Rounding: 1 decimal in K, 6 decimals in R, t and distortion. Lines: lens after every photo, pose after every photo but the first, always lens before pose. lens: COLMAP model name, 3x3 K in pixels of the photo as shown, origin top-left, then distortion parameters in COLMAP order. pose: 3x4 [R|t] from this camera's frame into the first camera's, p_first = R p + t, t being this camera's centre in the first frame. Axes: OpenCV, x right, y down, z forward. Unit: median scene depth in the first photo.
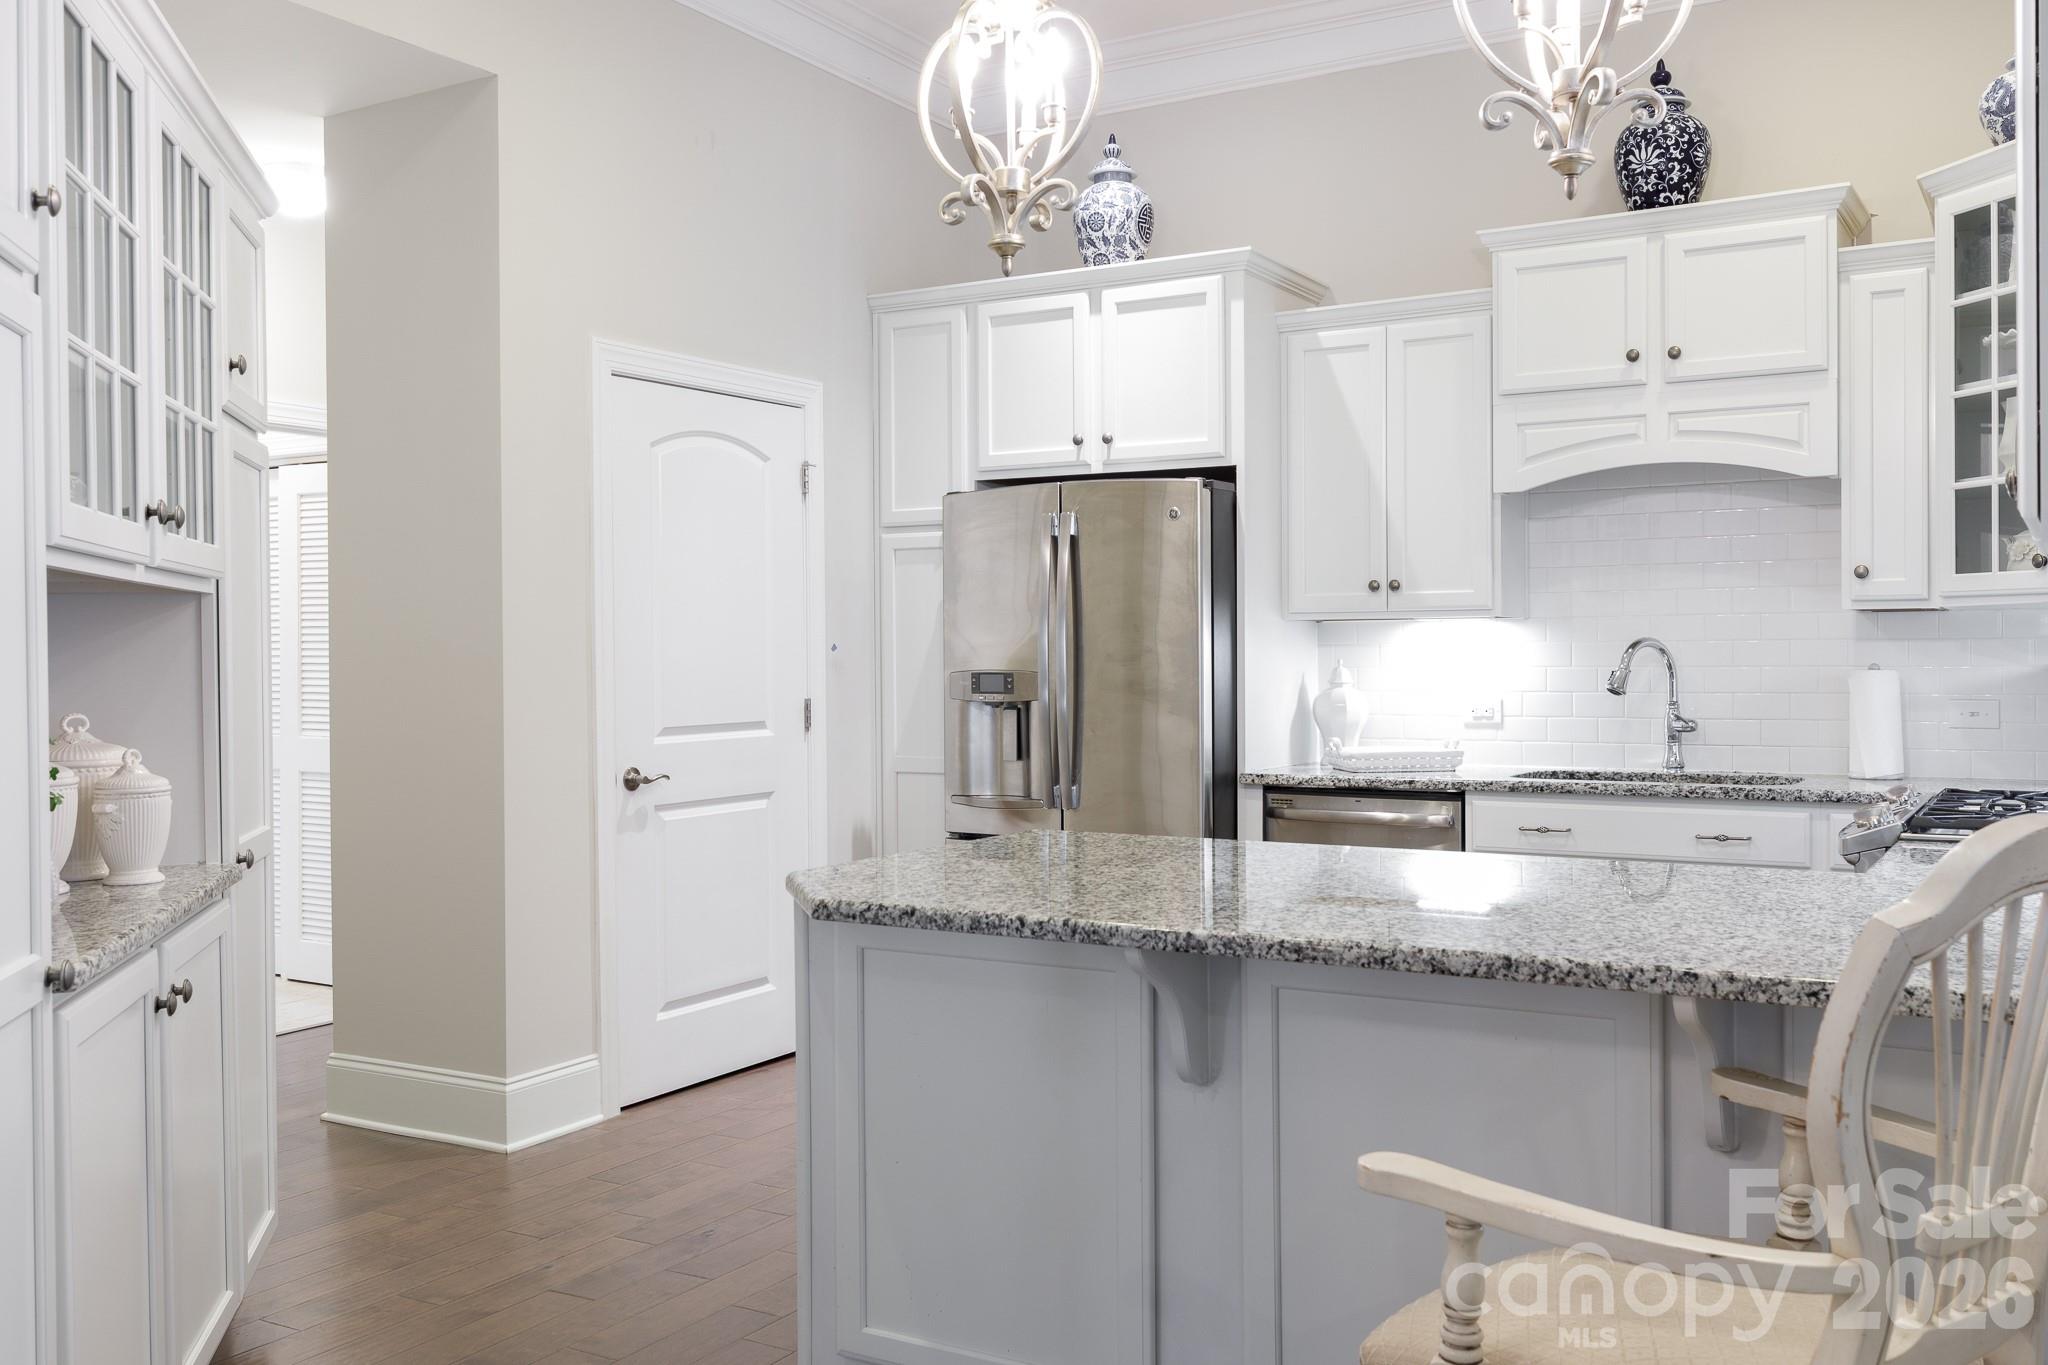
lens RADIAL K [[1810.1, 0, 1026.1], [0, 1810.1, 672.1], [0, 0, 1]] dist [-0.017176, 0.031187]
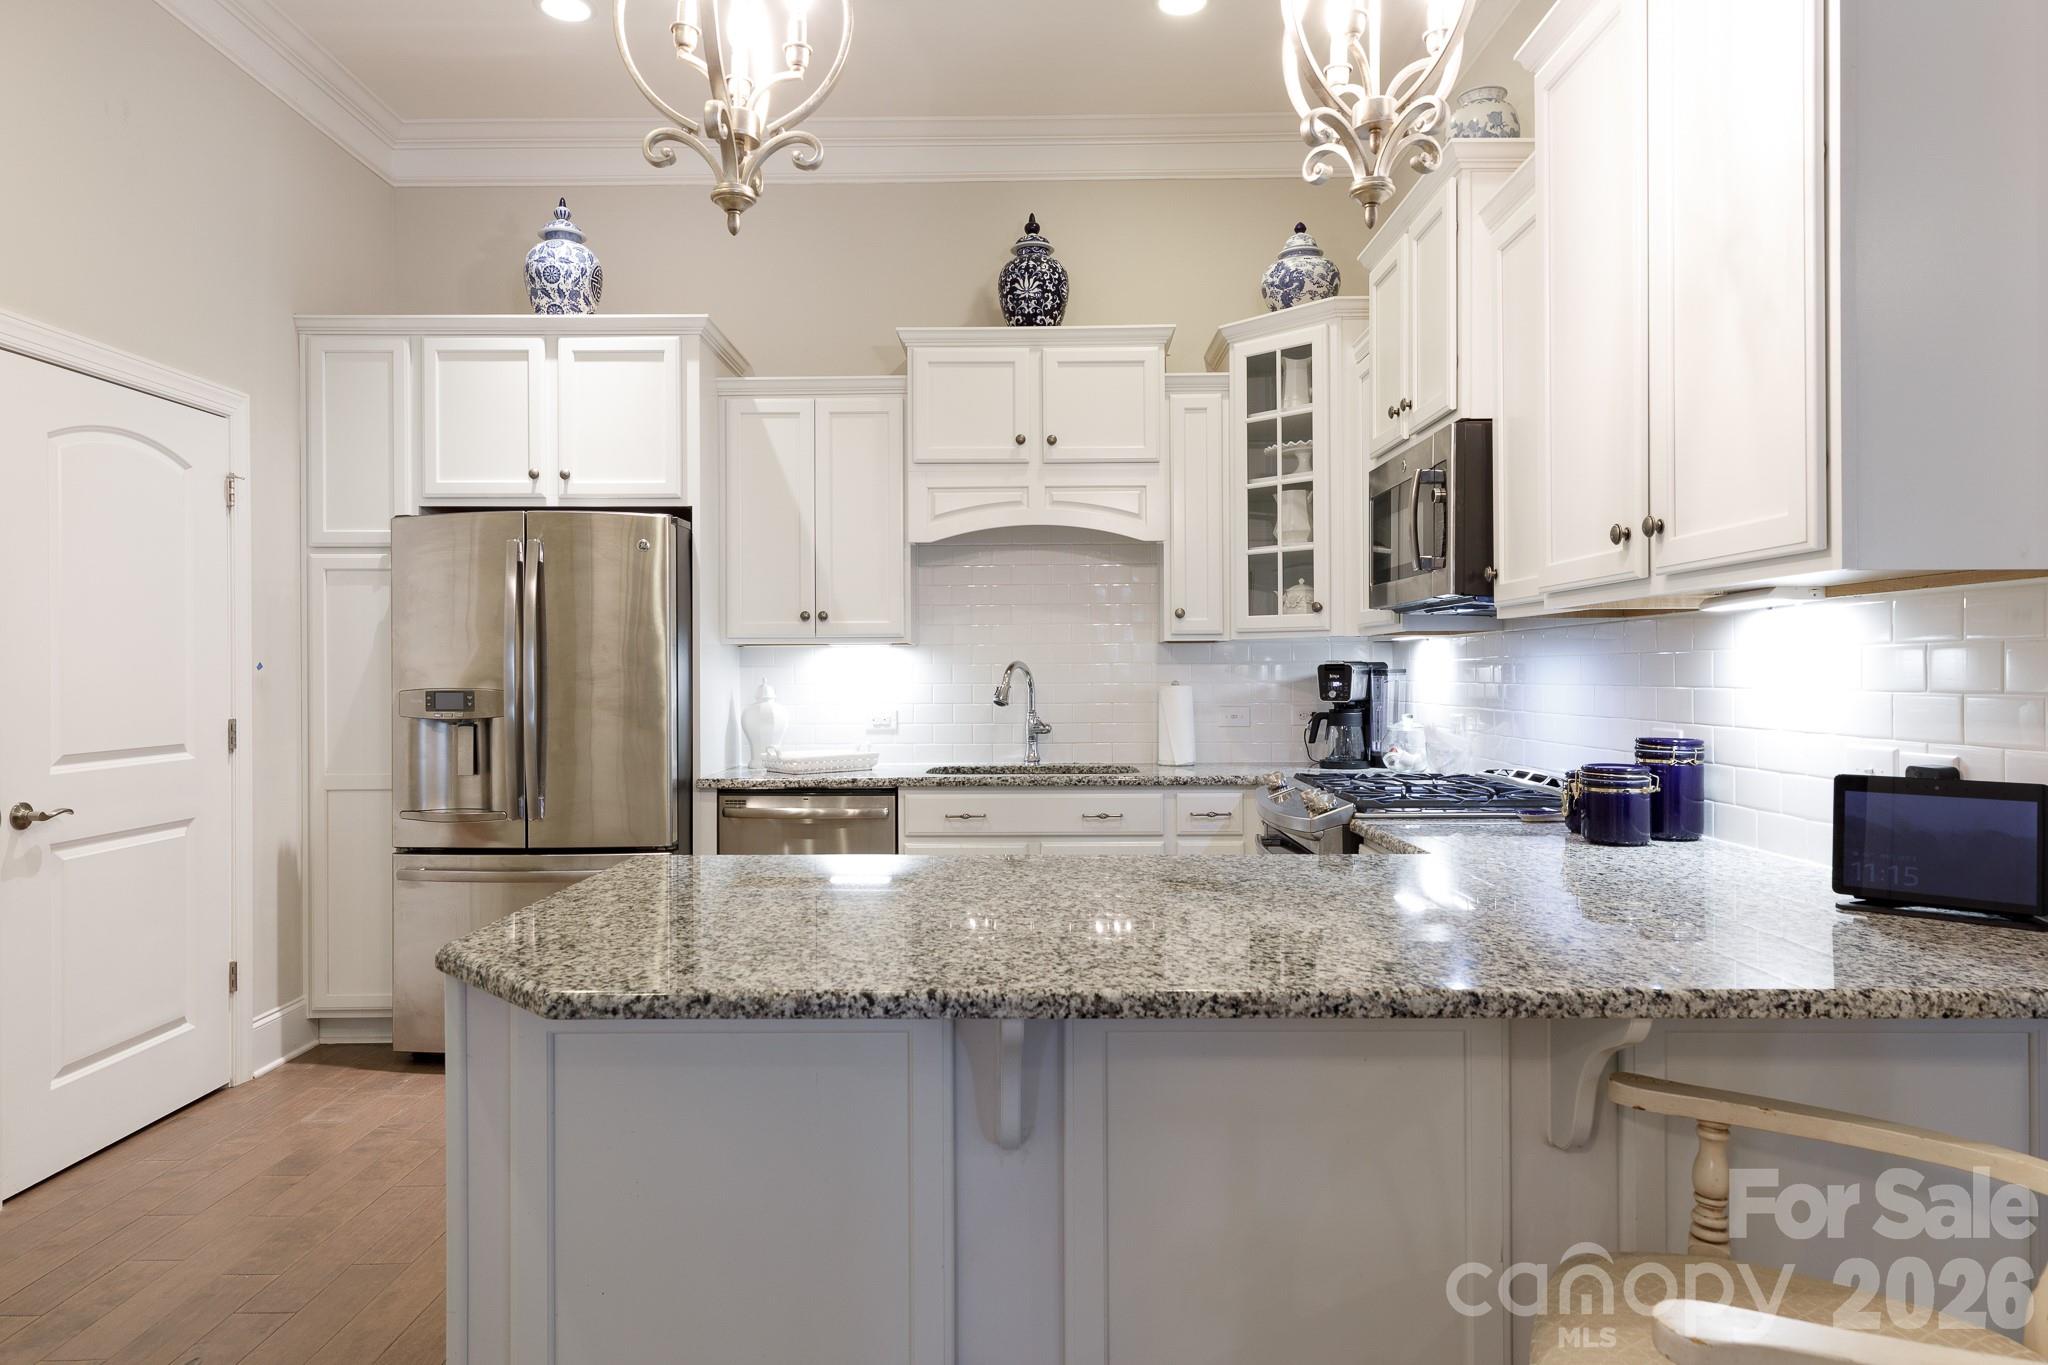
lens RADIAL K [[1265.8, 0, 1029.9], [0, 1265.8, 670.8], [0, 0, 1]] dist [0.011121, -0.000742]
pose [[0.863069, 0.002647, 0.505080, -0.106924], [0.004341, 0.999910, -0.012658, -0.000642], [-0.505068, 0.013117, 0.862980, 0.222081]]
